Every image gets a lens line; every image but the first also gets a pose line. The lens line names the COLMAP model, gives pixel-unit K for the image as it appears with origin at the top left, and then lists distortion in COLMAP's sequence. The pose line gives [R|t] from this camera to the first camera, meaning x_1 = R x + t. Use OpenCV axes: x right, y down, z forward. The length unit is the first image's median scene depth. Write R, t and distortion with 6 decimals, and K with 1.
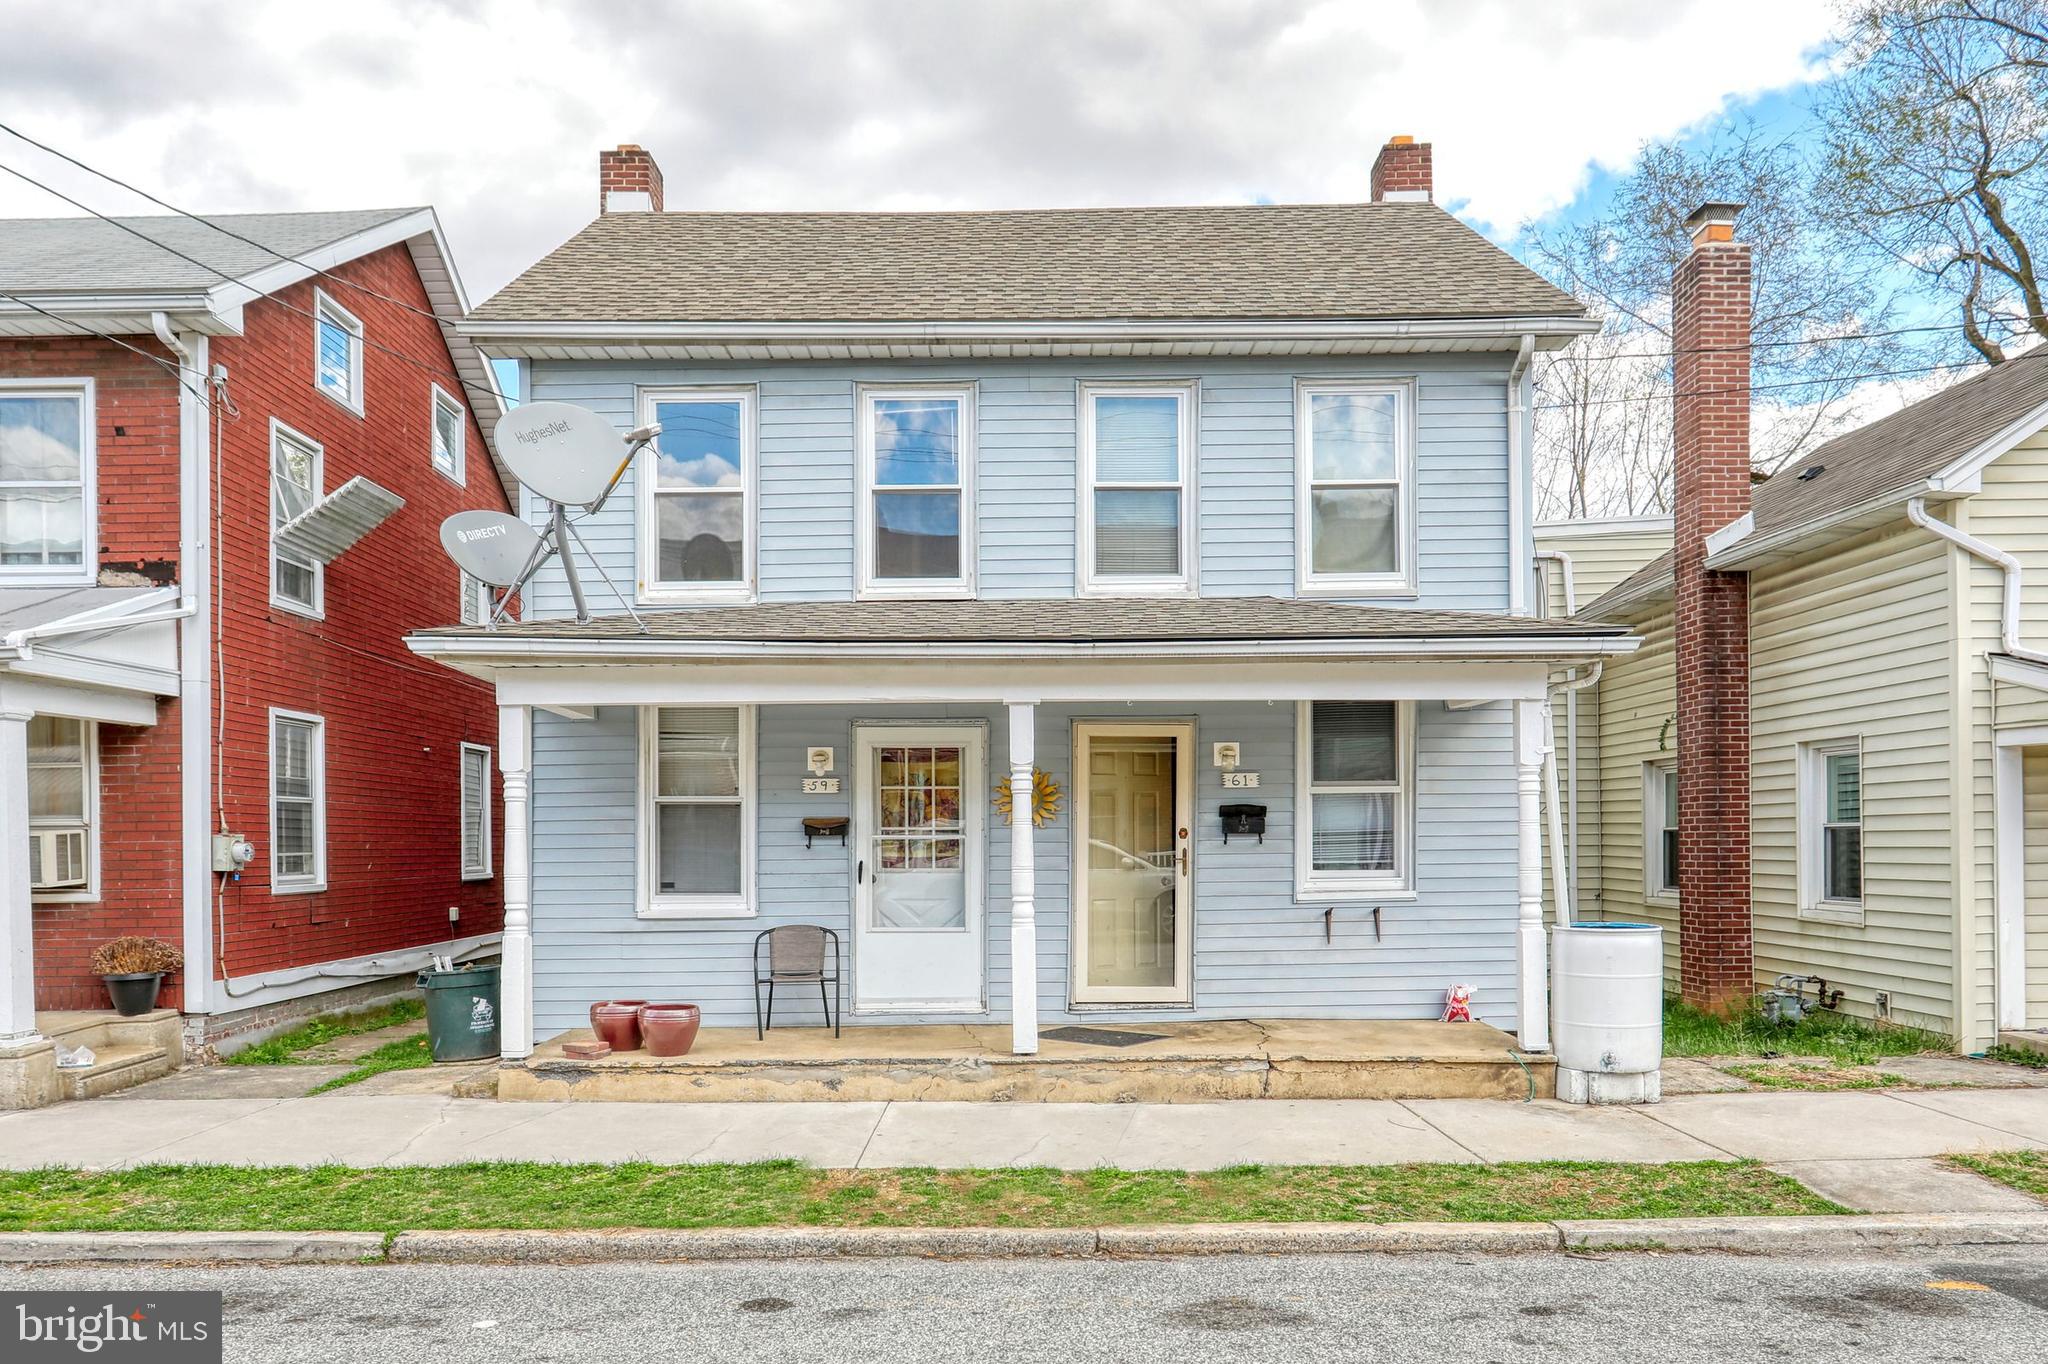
lens RADIAL K [[970.4, 0, 1024.0], [0, 970.4, 682.0], [0, 0, 1]] dist [-0.005740, -0.000006]
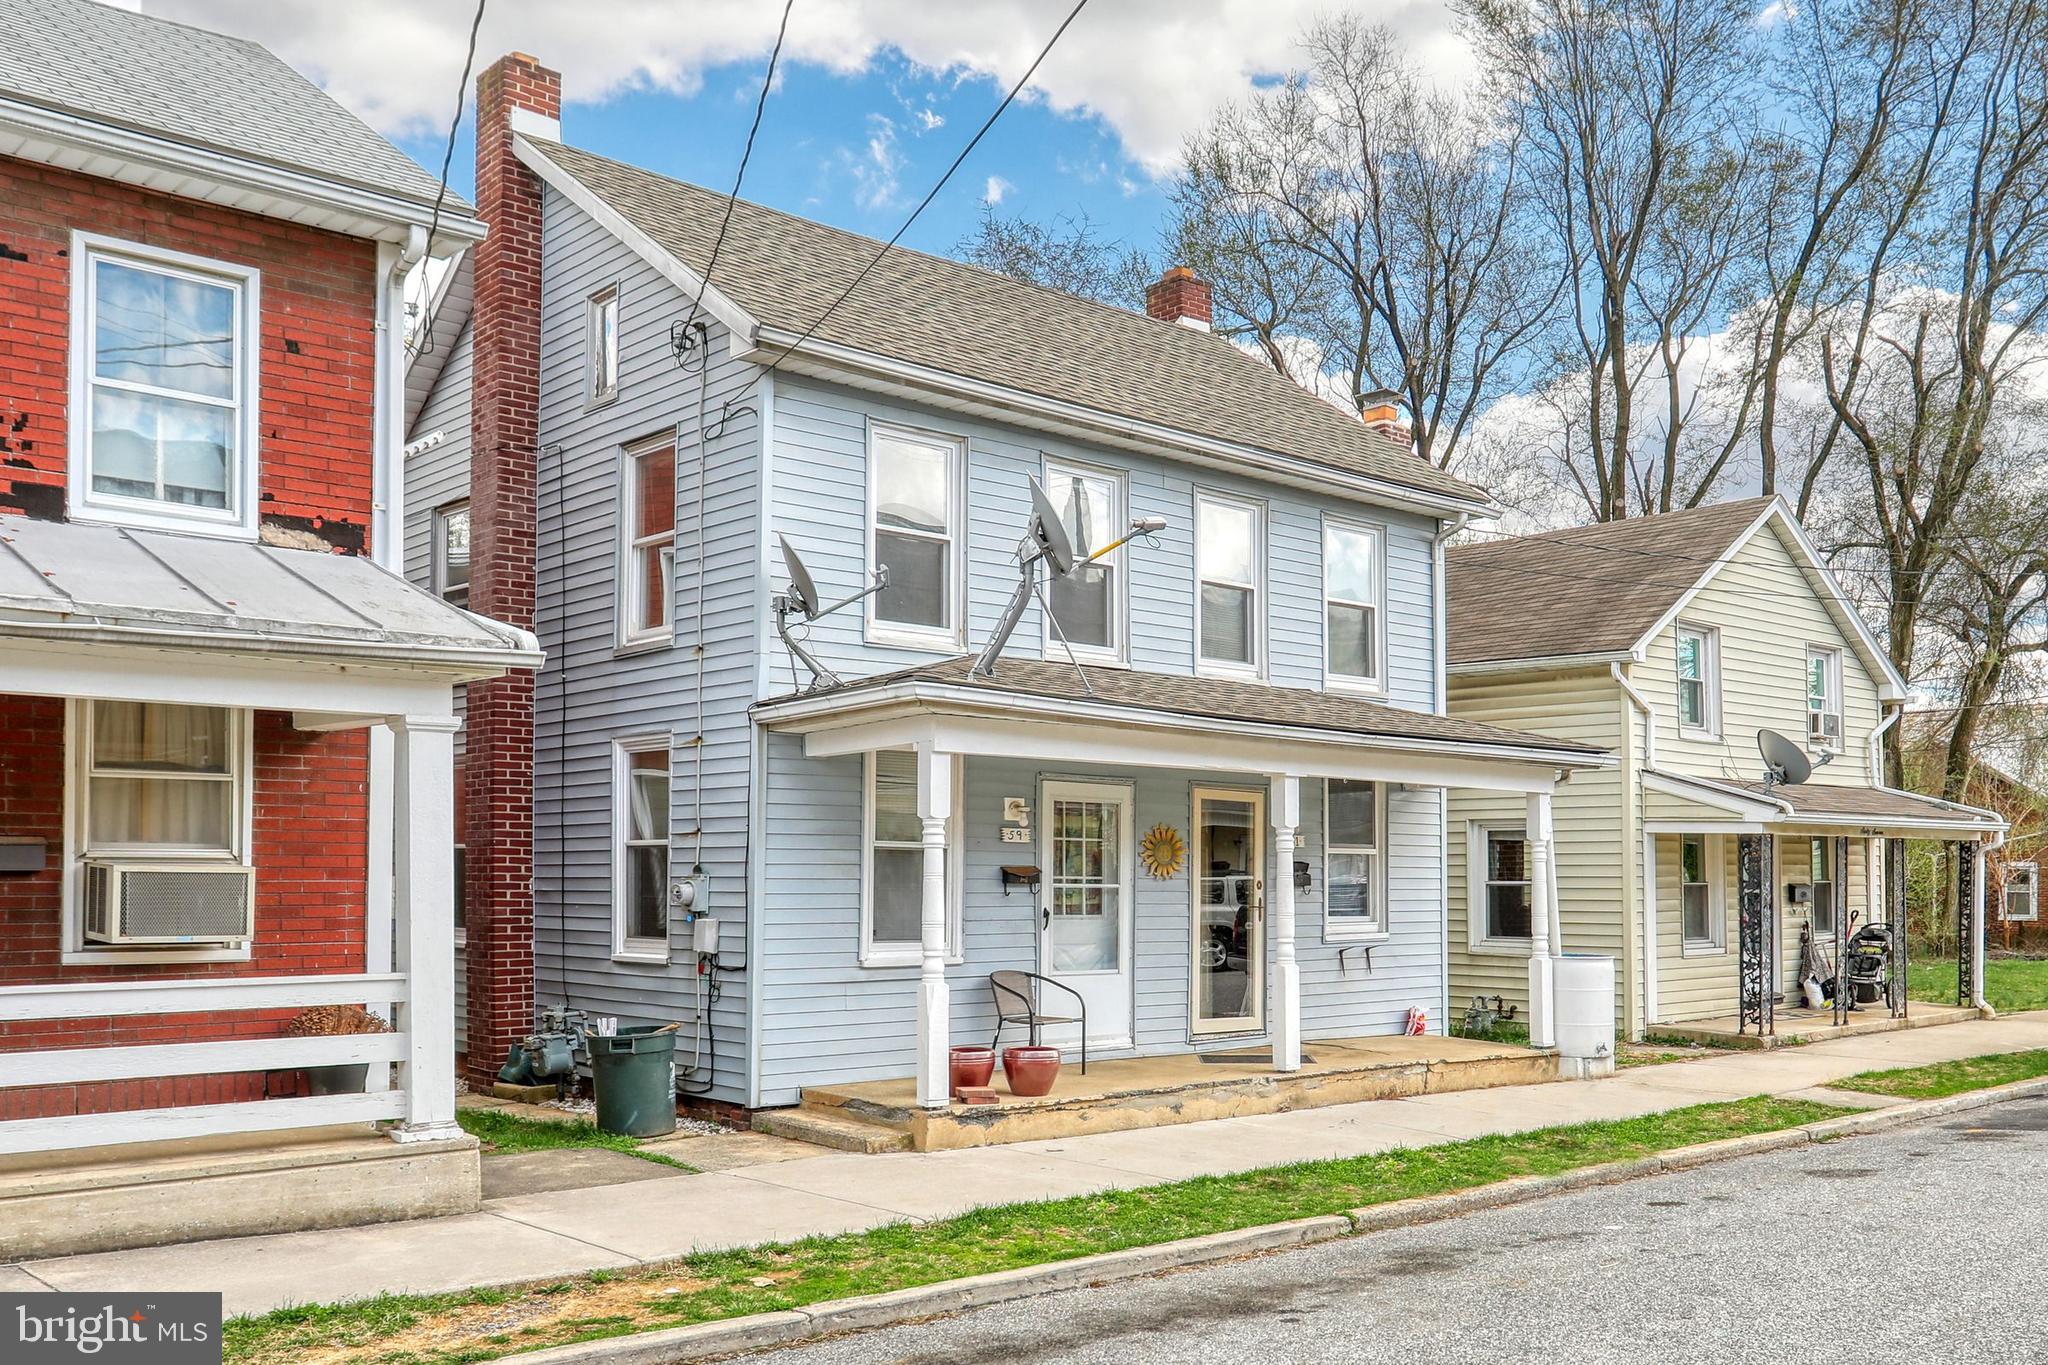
lens RADIAL K [[1039.6, 0, 1023.3], [0, 1039.6, 671.4], [0, 0, 1]] dist [-0.004417, -0.000822]
pose [[0.888598, 0.104274, 0.446678, -0.739077], [-0.085268, 0.994395, -0.062506, 0.001291], [-0.450692, 0.017455, 0.892509, -0.002634]]
